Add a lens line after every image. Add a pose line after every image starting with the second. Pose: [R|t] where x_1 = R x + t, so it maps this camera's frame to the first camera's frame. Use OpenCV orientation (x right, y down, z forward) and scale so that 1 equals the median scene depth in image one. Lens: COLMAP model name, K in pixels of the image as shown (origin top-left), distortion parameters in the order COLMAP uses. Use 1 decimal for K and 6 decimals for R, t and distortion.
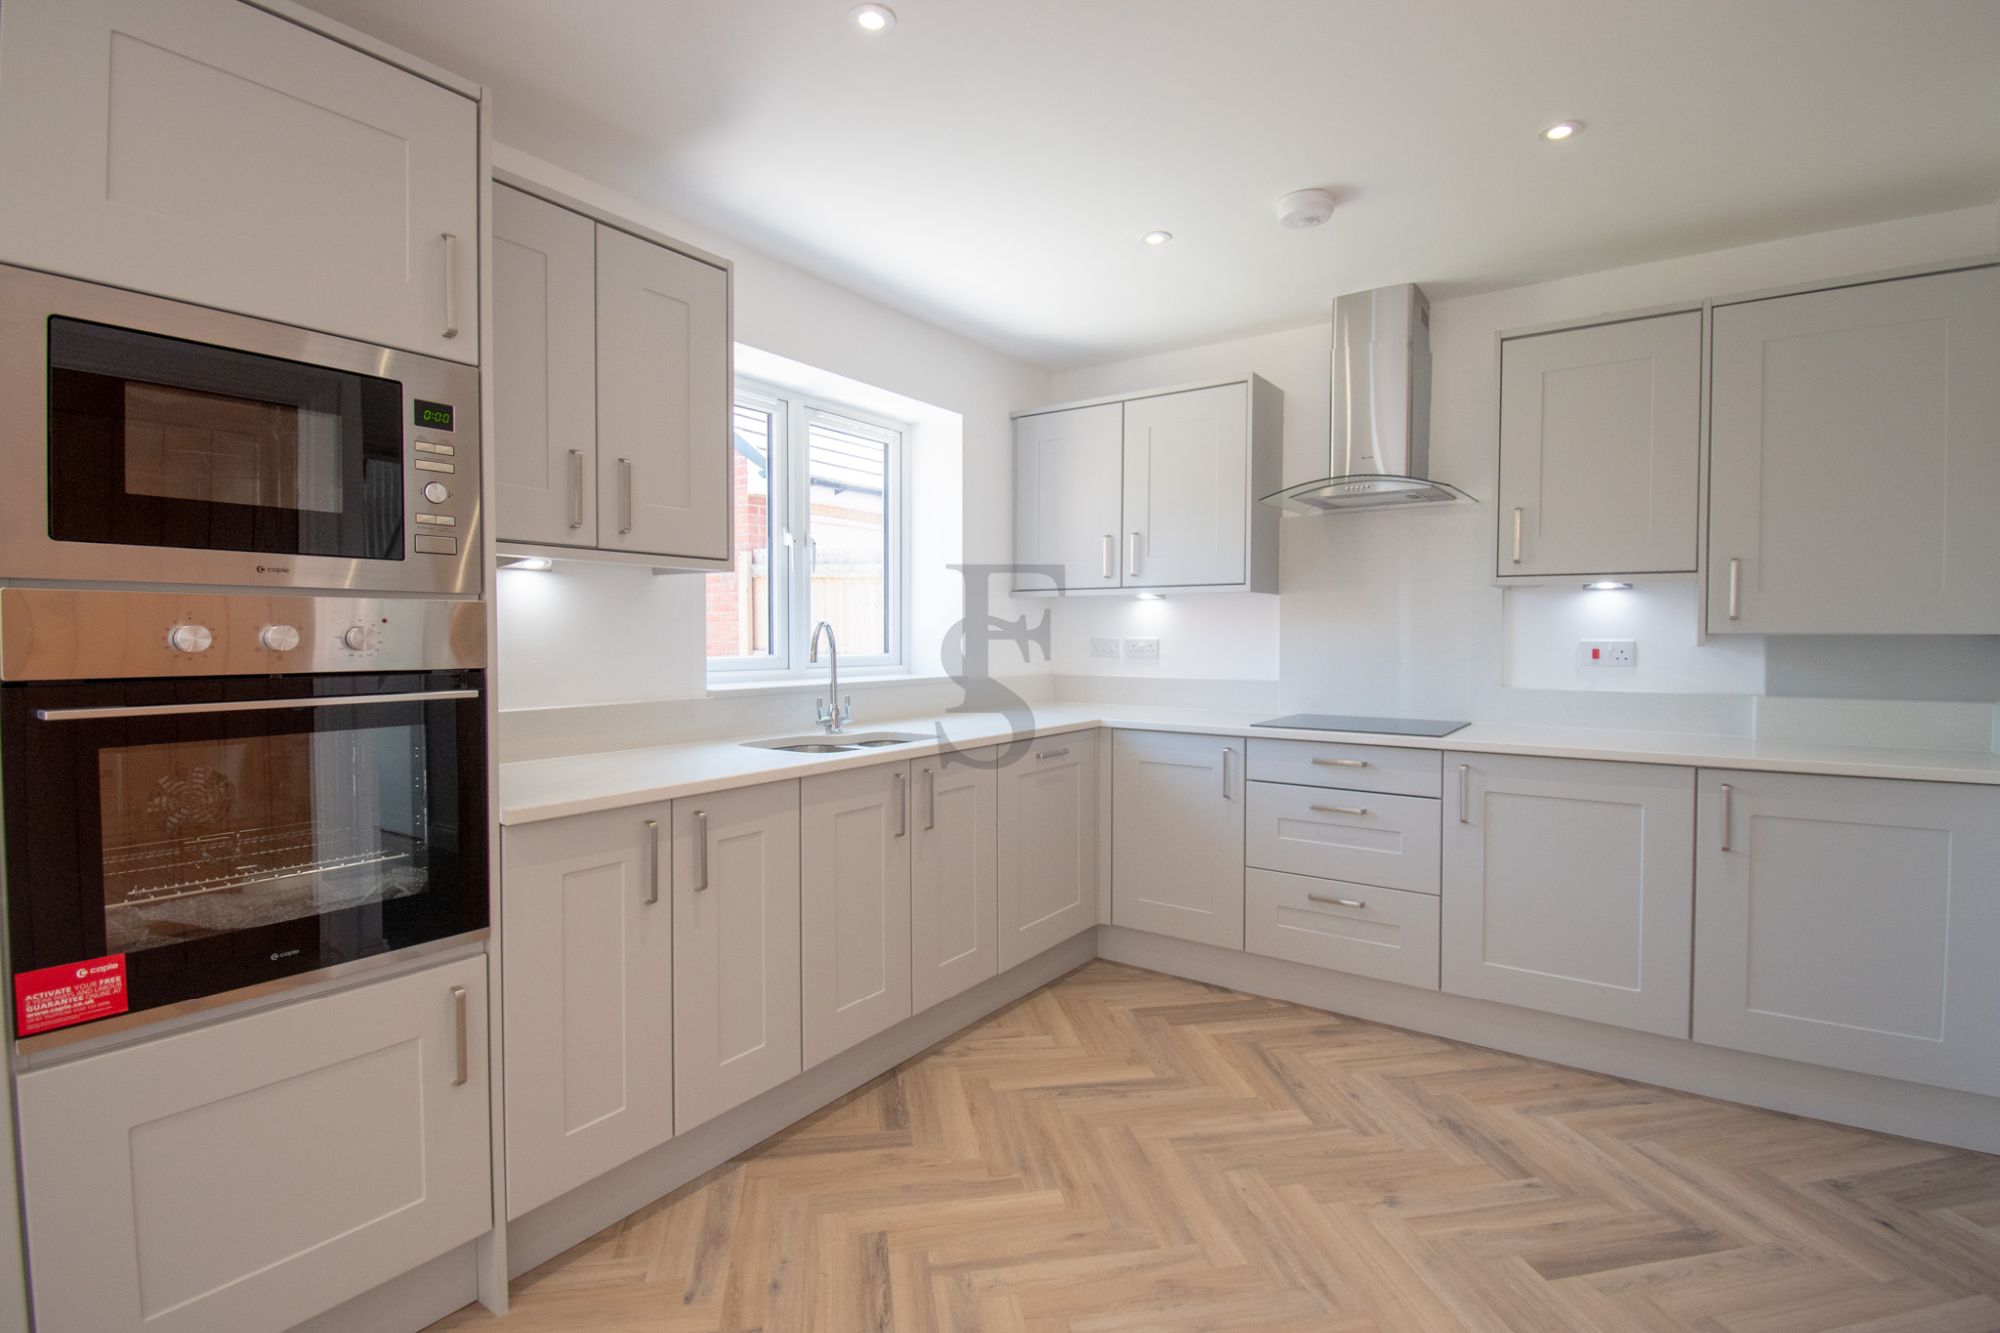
lens RADIAL K [[939.0, 0, 1000.0], [0, 939.0, 666.5], [0, 0, 1]] dist [-0.001726, -0.000478]
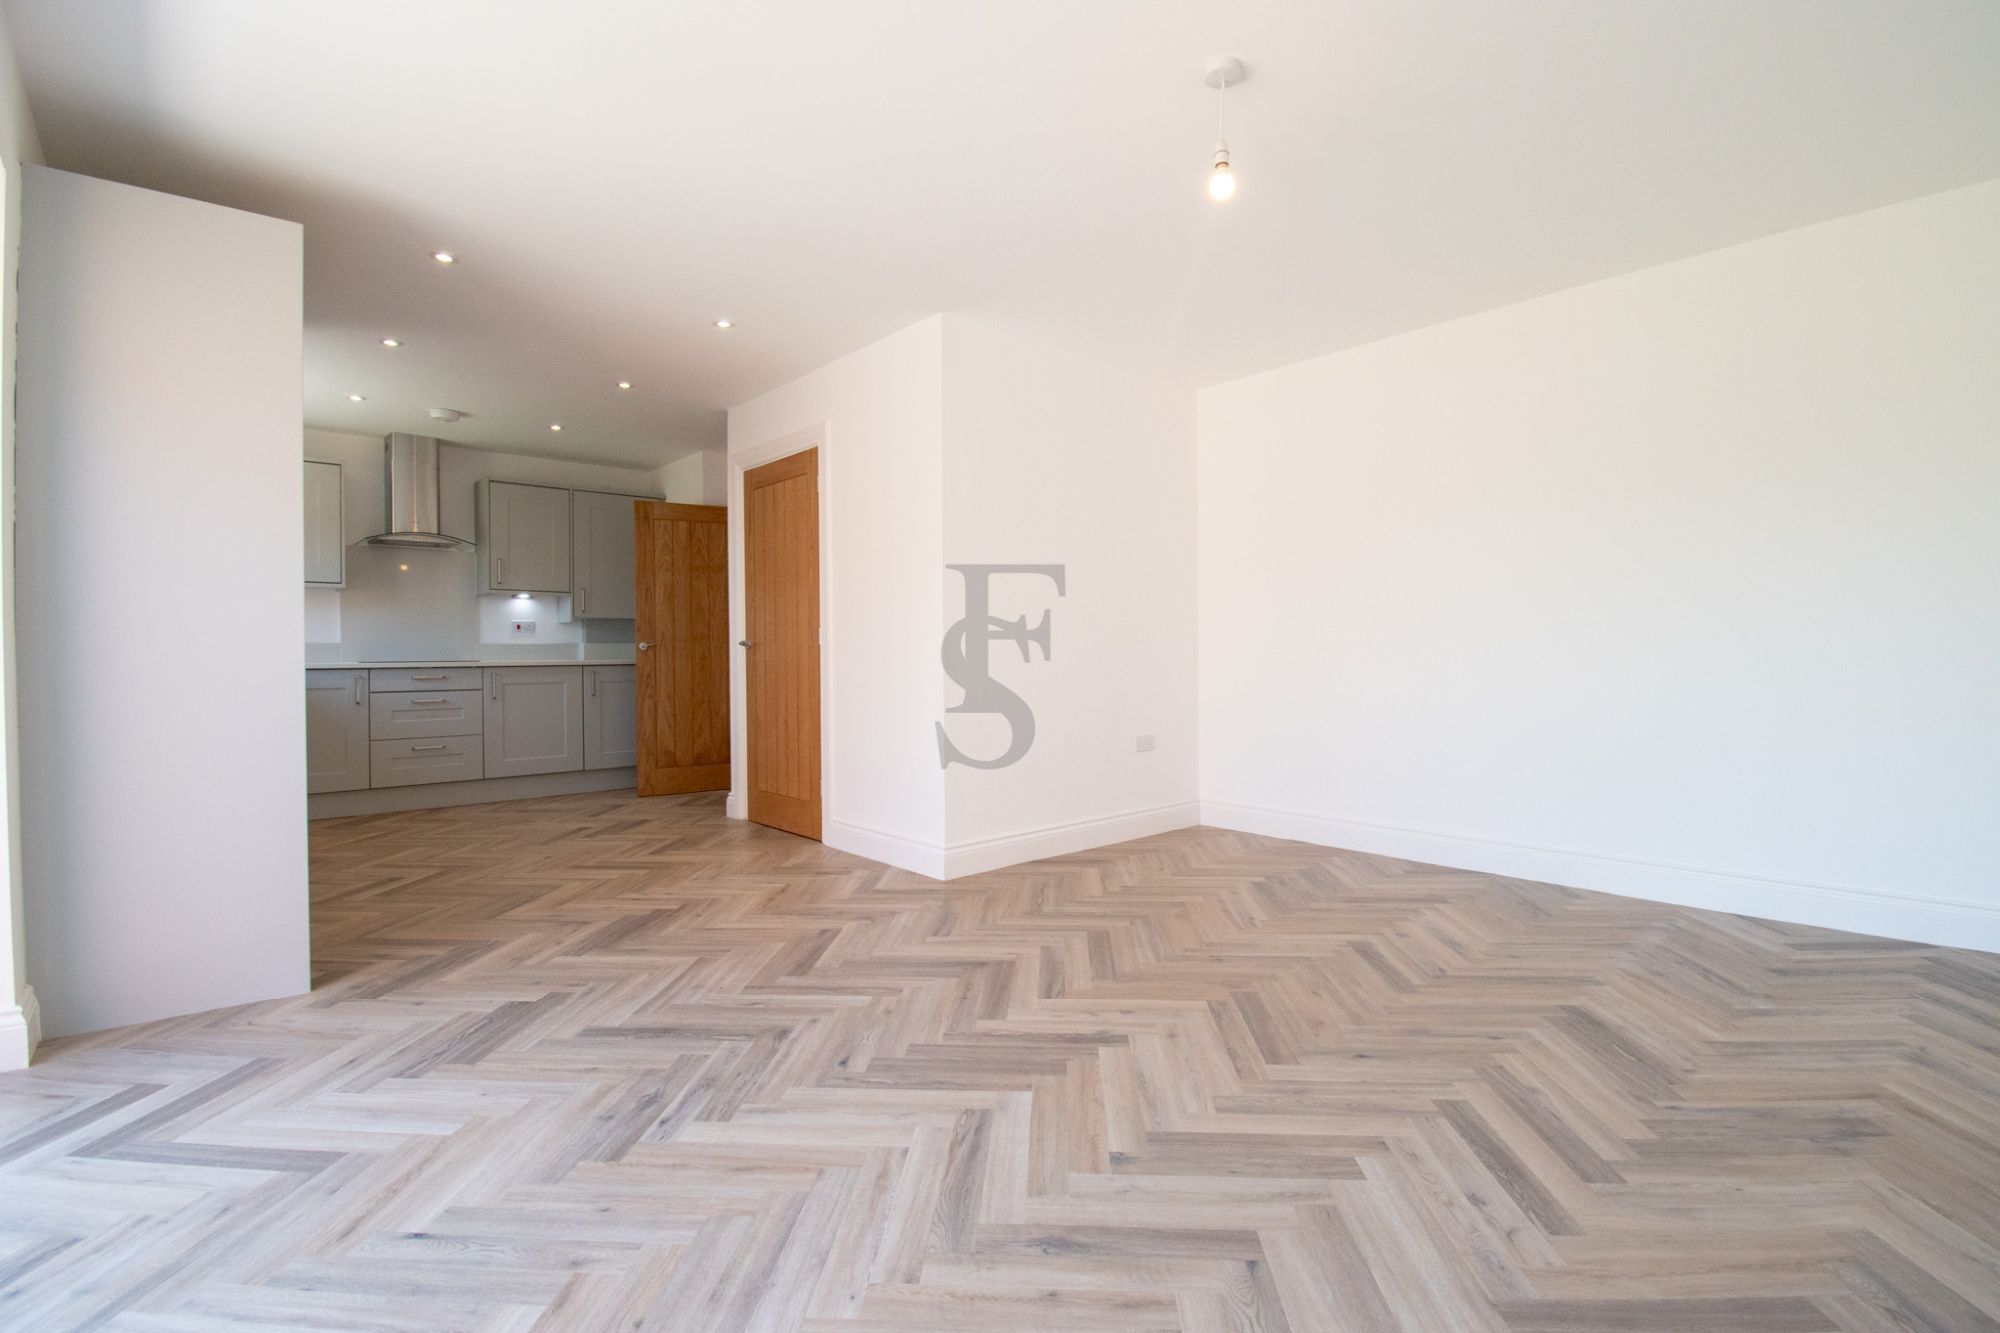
lens RADIAL K [[939.0, 0, 1000.0], [0, 939.0, 666.5], [0, 0, 1]] dist [-0.001726, -0.000478]
pose [[0.223490, -0.011236, 0.974641, -1.299561], [0.037725, 0.999284, 0.002870, 0.118940], [-0.973976, 0.036127, 0.223754, -0.613935]]
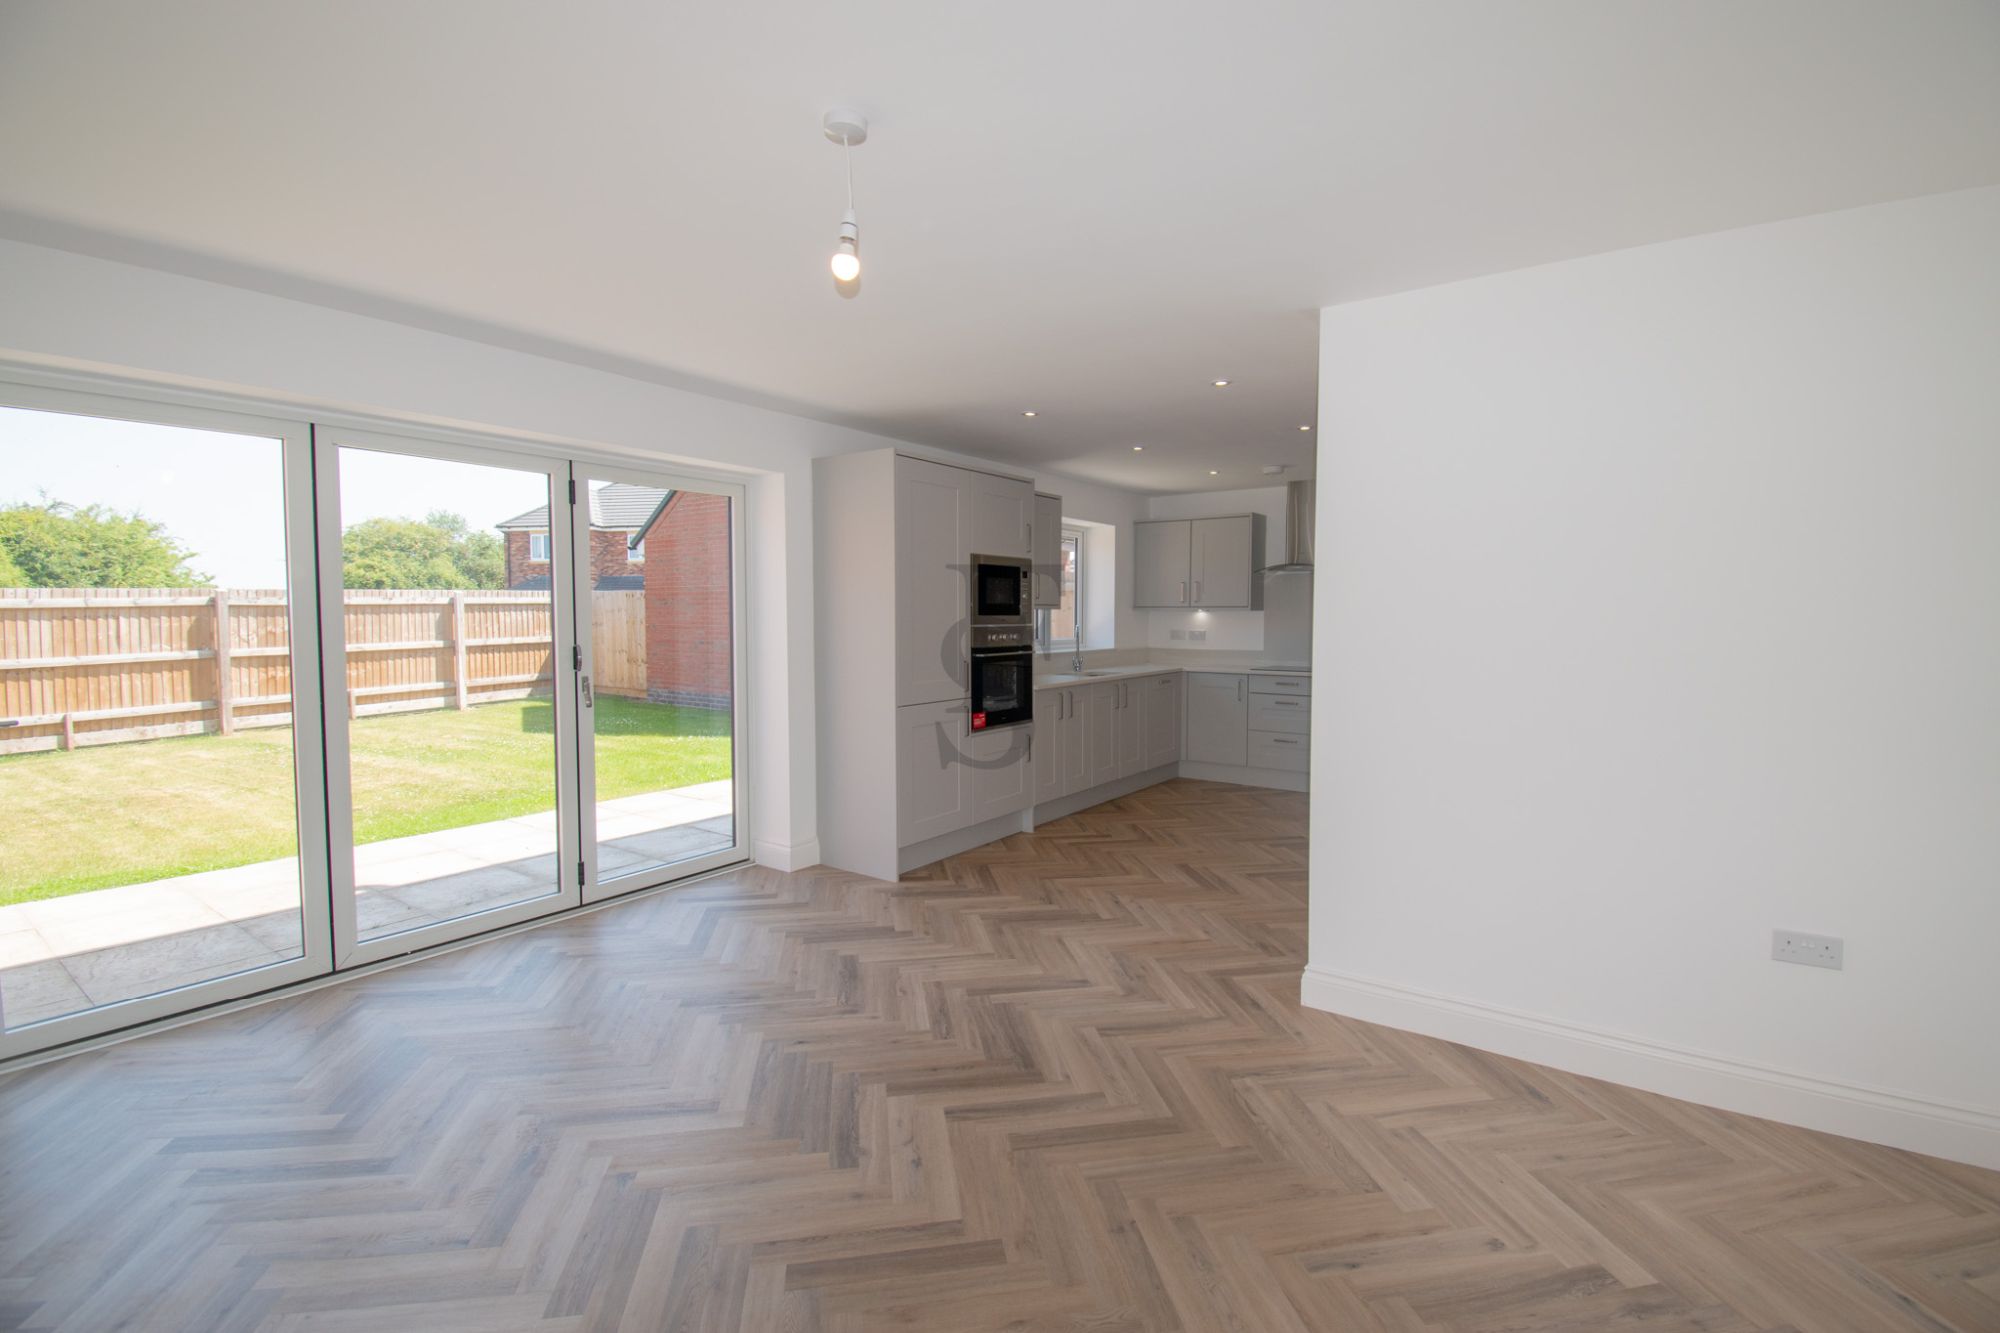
lens RADIAL K [[877.3, 0, 1000.0], [0, 877.3, 666.5], [0, 0, 1]] dist [-0.021109, -0.000199]
pose [[0.999961, 0.000526, -0.008854, -0.357815], [-0.000264, 0.999564, 0.029530, -0.008358], [0.008865, -0.029526, 0.999525, -1.262655]]
